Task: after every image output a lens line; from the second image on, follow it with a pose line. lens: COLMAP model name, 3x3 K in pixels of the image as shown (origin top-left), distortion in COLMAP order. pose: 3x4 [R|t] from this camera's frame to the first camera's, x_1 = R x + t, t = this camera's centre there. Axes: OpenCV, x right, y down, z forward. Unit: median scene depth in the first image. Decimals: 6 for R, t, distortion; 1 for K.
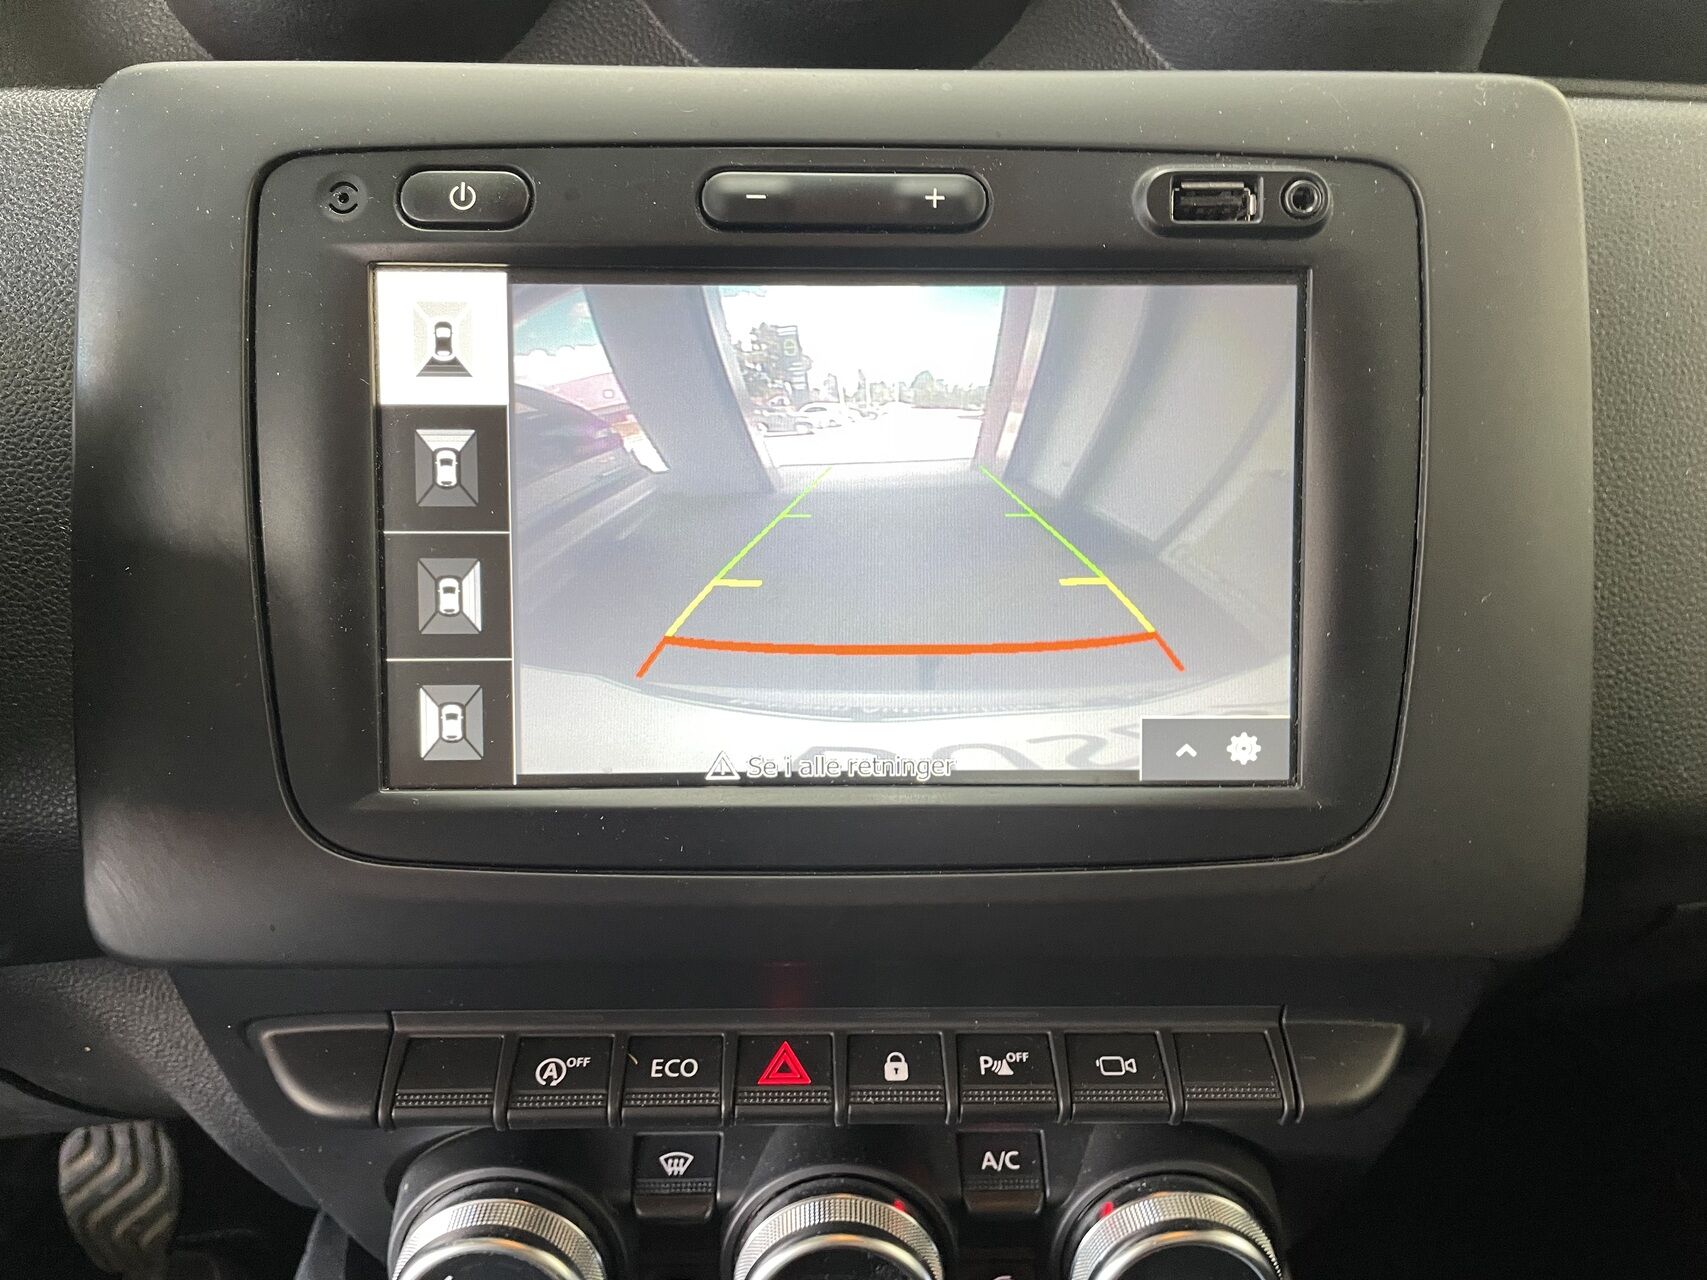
lens RADIAL K [[1263.2, 0, 861.5], [0, 1263.2, 650.7], [0, 0, 1]] dist [0.046882, -0.089372]
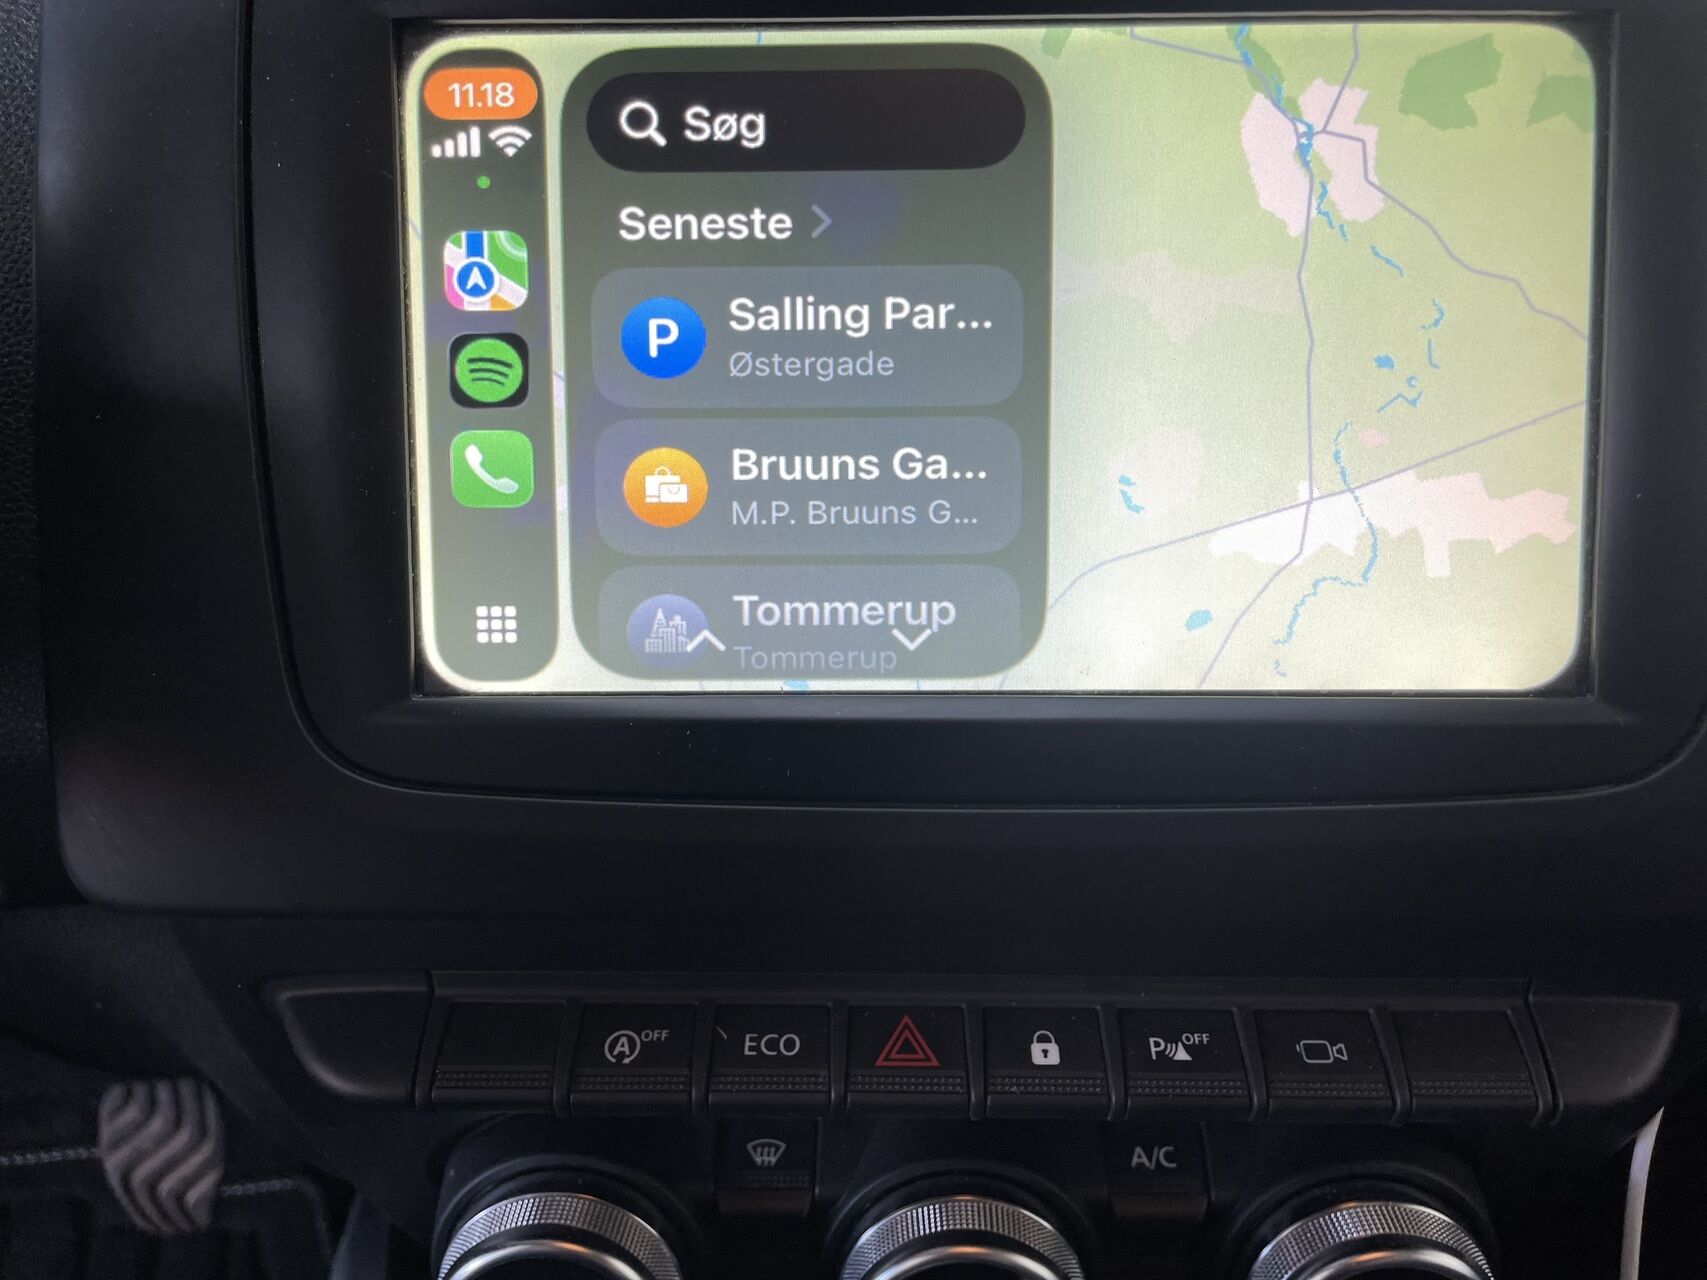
lens RADIAL K [[1263.2, 0, 847.2], [0, 1263.2, 638.7], [0, 0, 1]] dist [0.046882, -0.089372]
pose [[0.998758, 0.001599, -0.049808, -0.059382], [-0.000346, 0.999683, 0.025163, 0.047862], [0.049832, -0.025115, 0.998442, 0.196332]]
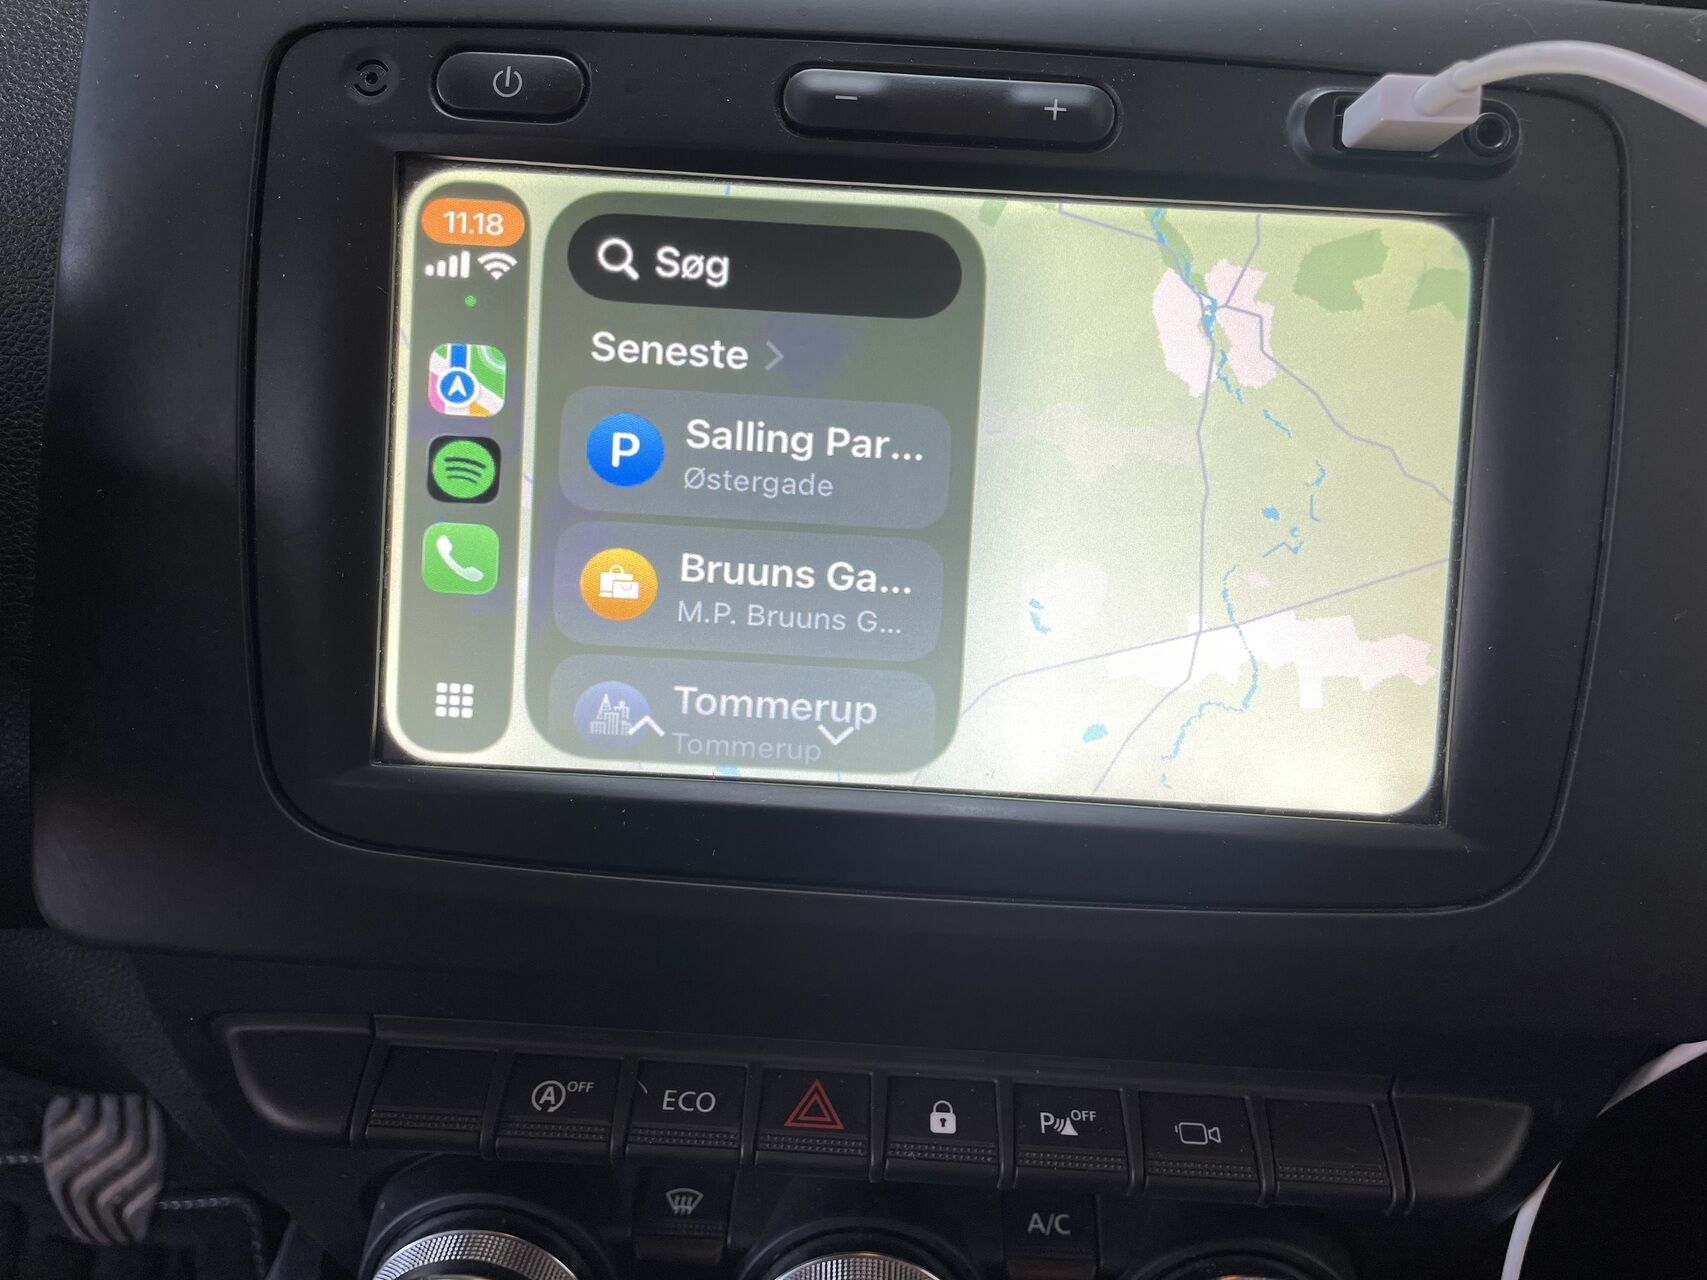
lens RADIAL K [[1263.2, 0, 861.2], [0, 1263.2, 632.8], [0, 0, 1]] dist [0.046882, -0.089372]
pose [[0.997857, 0.058954, -0.028377, -0.023806], [-0.059238, 0.998201, -0.009276, 0.008688], [0.027779, 0.010937, 0.999554, 0.128614]]
